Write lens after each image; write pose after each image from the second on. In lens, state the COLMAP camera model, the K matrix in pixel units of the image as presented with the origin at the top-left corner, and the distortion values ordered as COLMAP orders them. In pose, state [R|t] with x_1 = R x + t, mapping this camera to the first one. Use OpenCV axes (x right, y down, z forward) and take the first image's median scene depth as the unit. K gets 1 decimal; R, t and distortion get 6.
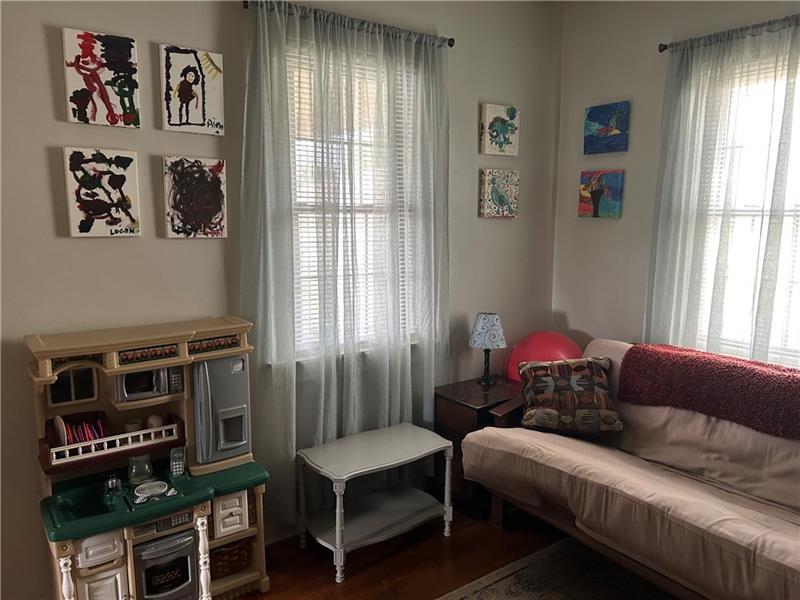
lens RADIAL K [[602.6, 0, 395.3], [0, 602.6, 298.1], [0, 0, 1]] dist [0.064662, -0.068847]
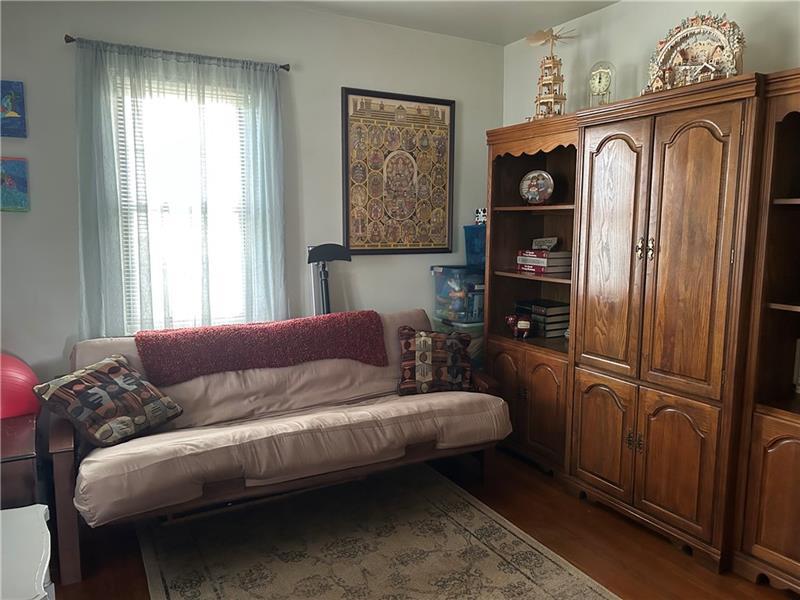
lens RADIAL K [[613.0, 0, 400.0], [0, 613.0, 300.0], [0, 0, 1]] dist [0.073921, -0.068452]
pose [[0.128012, -0.130393, 0.983163, -0.628242], [0.130429, 0.984923, 0.113644, -0.047763], [-0.983159, 0.113686, 0.143089, 0.443275]]
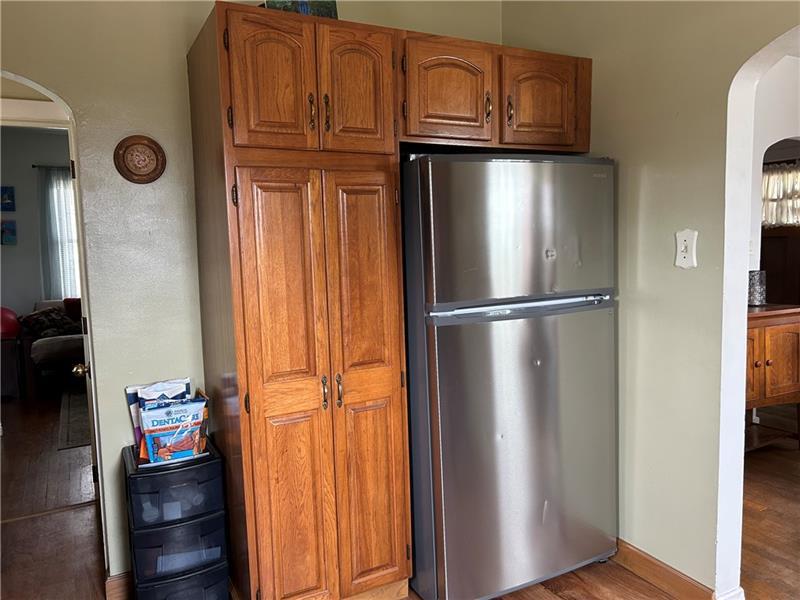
lens RADIAL K [[602.6, 0, 395.3], [0, 602.6, 298.1], [0, 0, 1]] dist [0.064662, -0.068847]
pose [[0.140655, -0.091579, 0.985814, -1.826509], [0.168266, 0.983438, 0.067351, 0.141074], [-0.975655, 0.156406, 0.153735, -0.599195]]
